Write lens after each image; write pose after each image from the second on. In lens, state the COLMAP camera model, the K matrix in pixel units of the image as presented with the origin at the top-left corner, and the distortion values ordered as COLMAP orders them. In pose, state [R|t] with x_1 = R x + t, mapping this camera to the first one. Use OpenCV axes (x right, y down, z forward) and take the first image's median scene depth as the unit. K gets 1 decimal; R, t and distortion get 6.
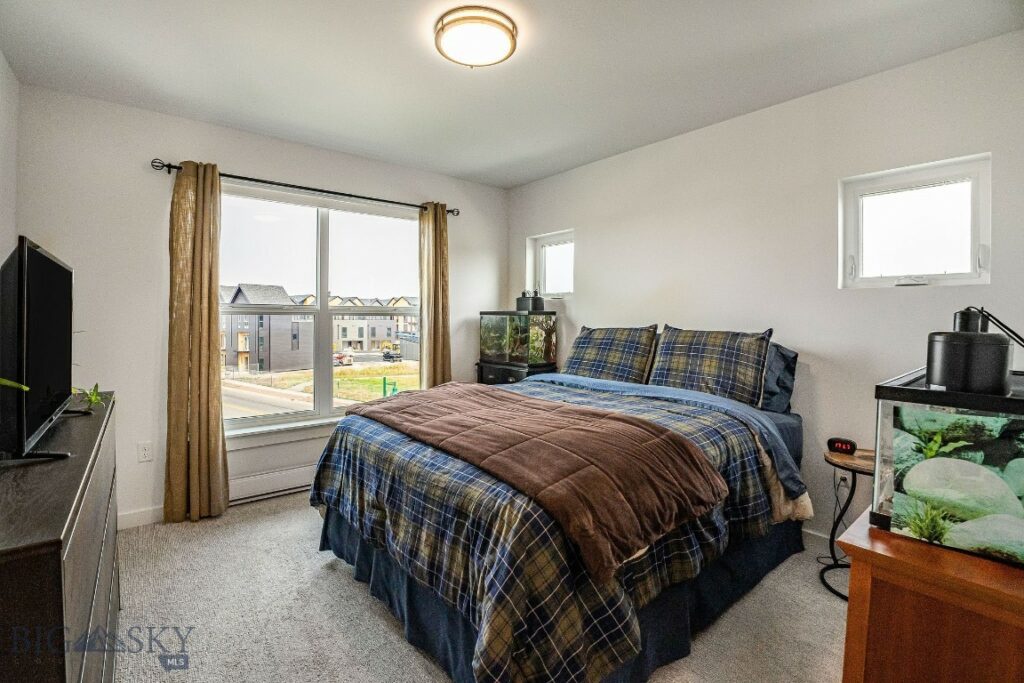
lens RADIAL K [[447.5, 0, 507.8], [0, 447.5, 325.8], [0, 0, 1]] dist [-0.056606, 0.000380]
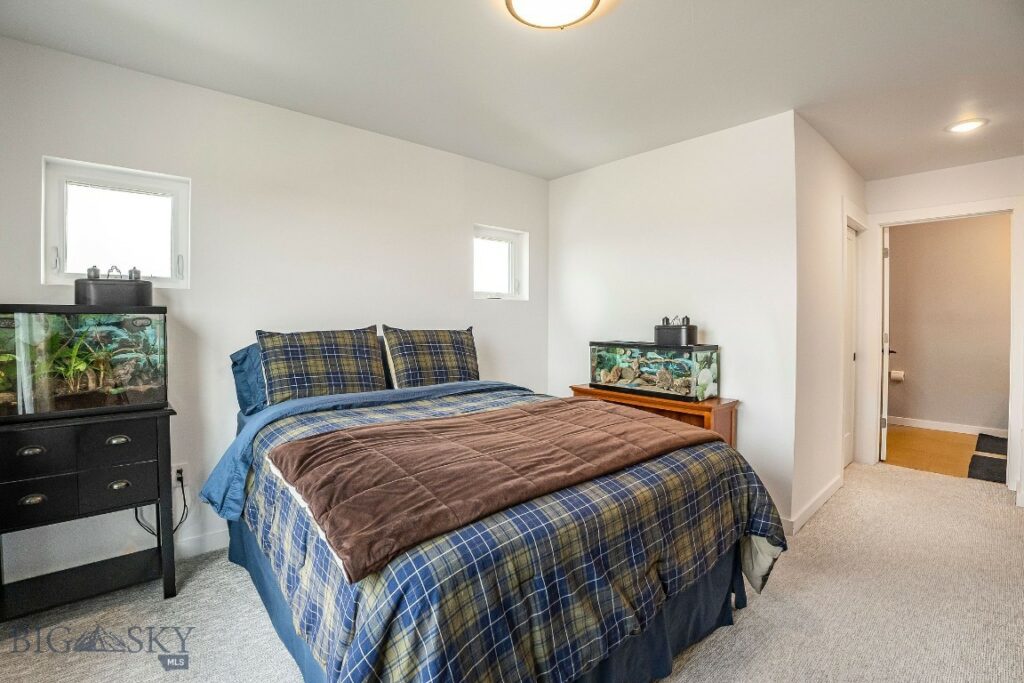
lens RADIAL K [[447.5, 0, 507.8], [0, 447.5, 325.8], [0, 0, 1]] dist [-0.056606, 0.000380]
pose [[-0.018973, -0.012557, 0.999741, -0.581650], [0.011640, 0.999851, 0.012779, -0.009725], [-0.999752, 0.011880, -0.018824, 0.684456]]
